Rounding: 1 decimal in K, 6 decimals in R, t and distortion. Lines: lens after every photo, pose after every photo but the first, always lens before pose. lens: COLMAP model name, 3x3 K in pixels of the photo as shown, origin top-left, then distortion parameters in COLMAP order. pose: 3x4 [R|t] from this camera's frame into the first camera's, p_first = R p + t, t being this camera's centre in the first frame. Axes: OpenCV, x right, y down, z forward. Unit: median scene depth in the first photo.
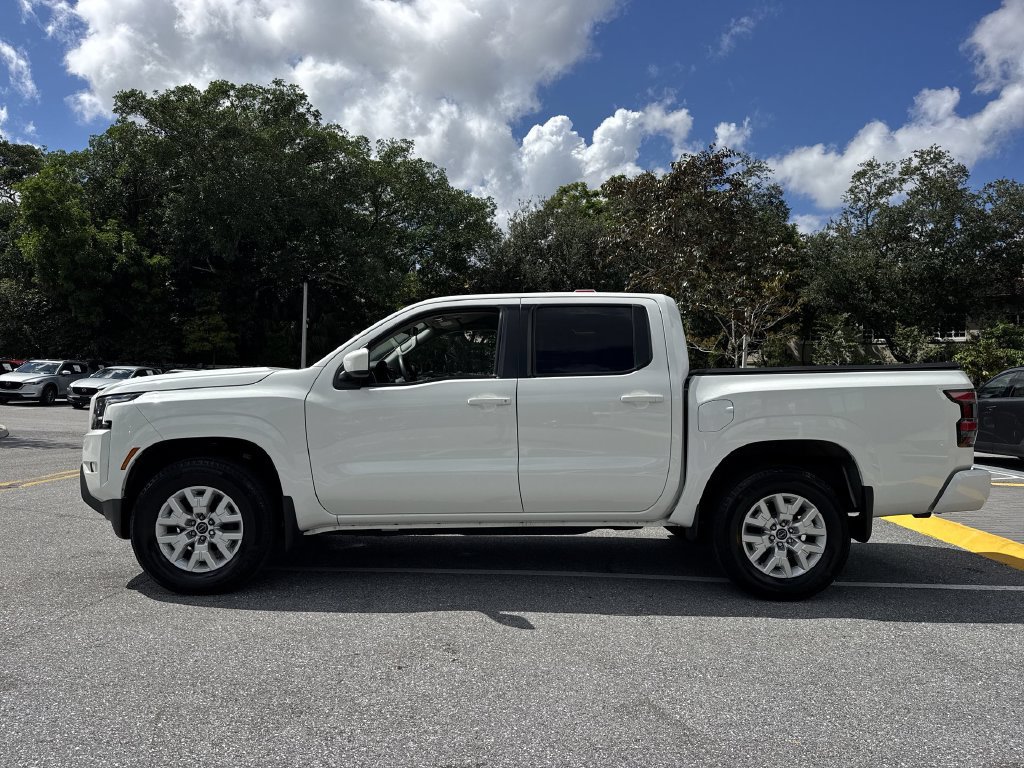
lens RADIAL K [[737.0, 0, 510.9], [0, 737.0, 411.8], [0, 0, 1]] dist [0.073055, -0.093734]
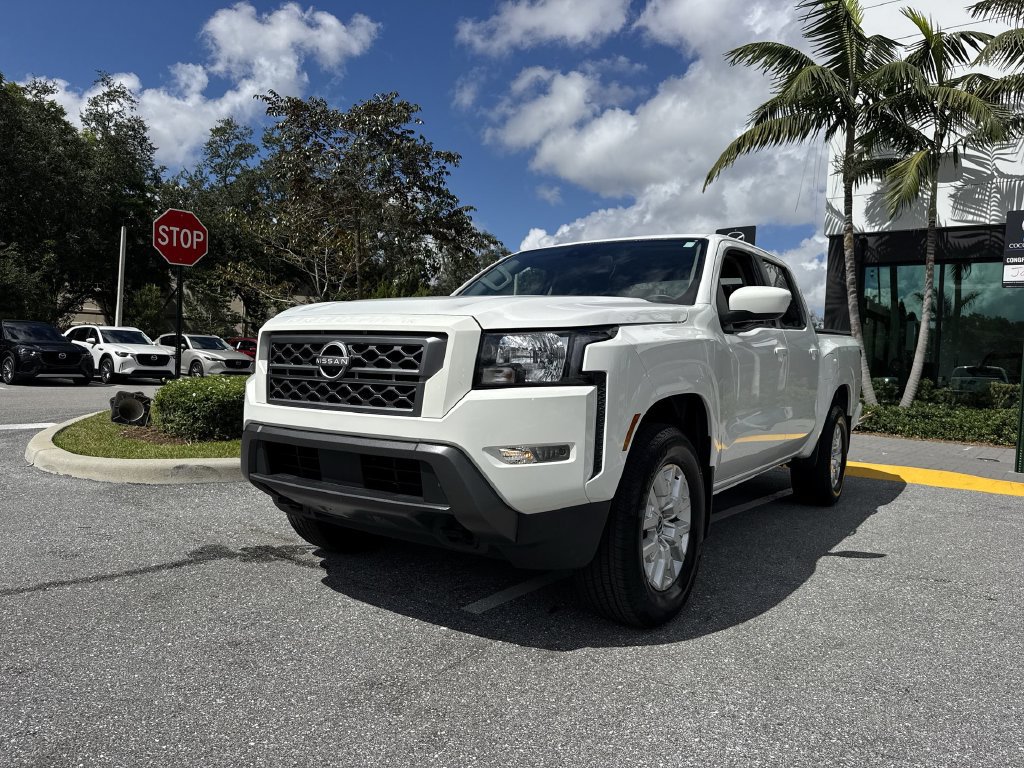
lens RADIAL K [[731.4, 0, 512.0], [0, 731.4, 384.0], [0, 0, 1]] dist [0.068647, -0.100756]
pose [[0.563411, -0.016438, 0.826013, -1.016807], [-0.000805, 0.999791, 0.020445, 0.010383], [-0.826176, -0.012184, 0.563280, 0.697892]]
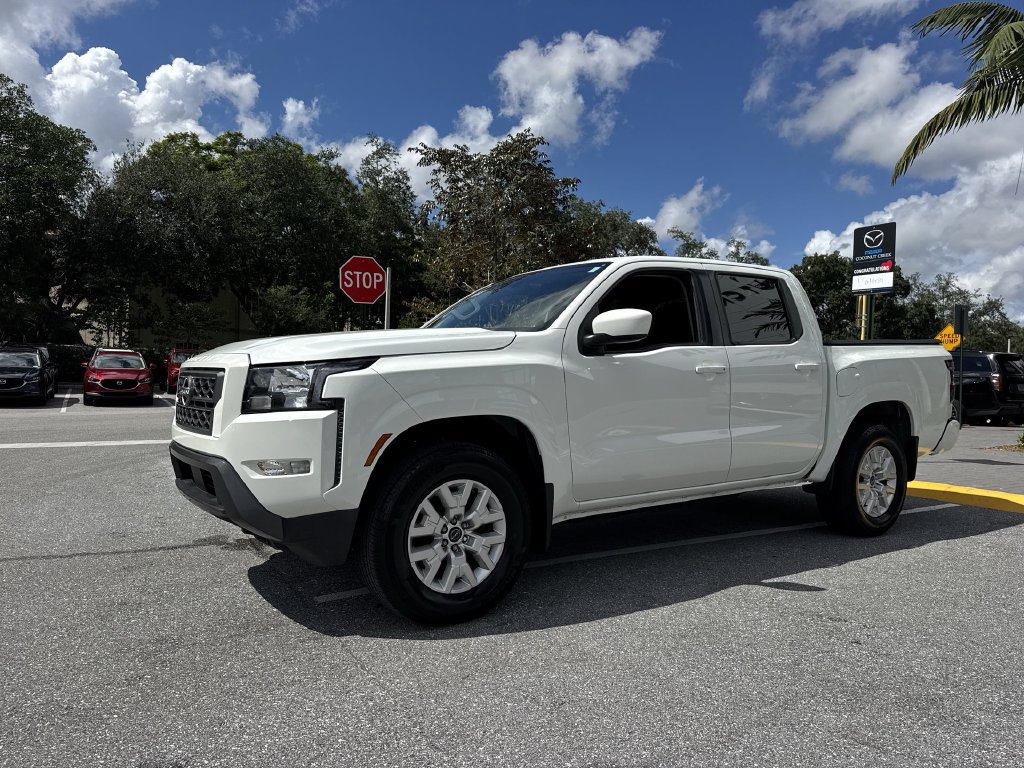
lens RADIAL K [[737.0, 0, 510.9], [0, 737.0, 411.8], [0, 0, 1]] dist [0.073055, -0.093734]
pose [[0.832096, -0.031506, 0.553735, -0.752278], [0.017259, 0.999373, 0.030928, 0.006891], [-0.554362, -0.016178, 0.832118, 0.324320]]
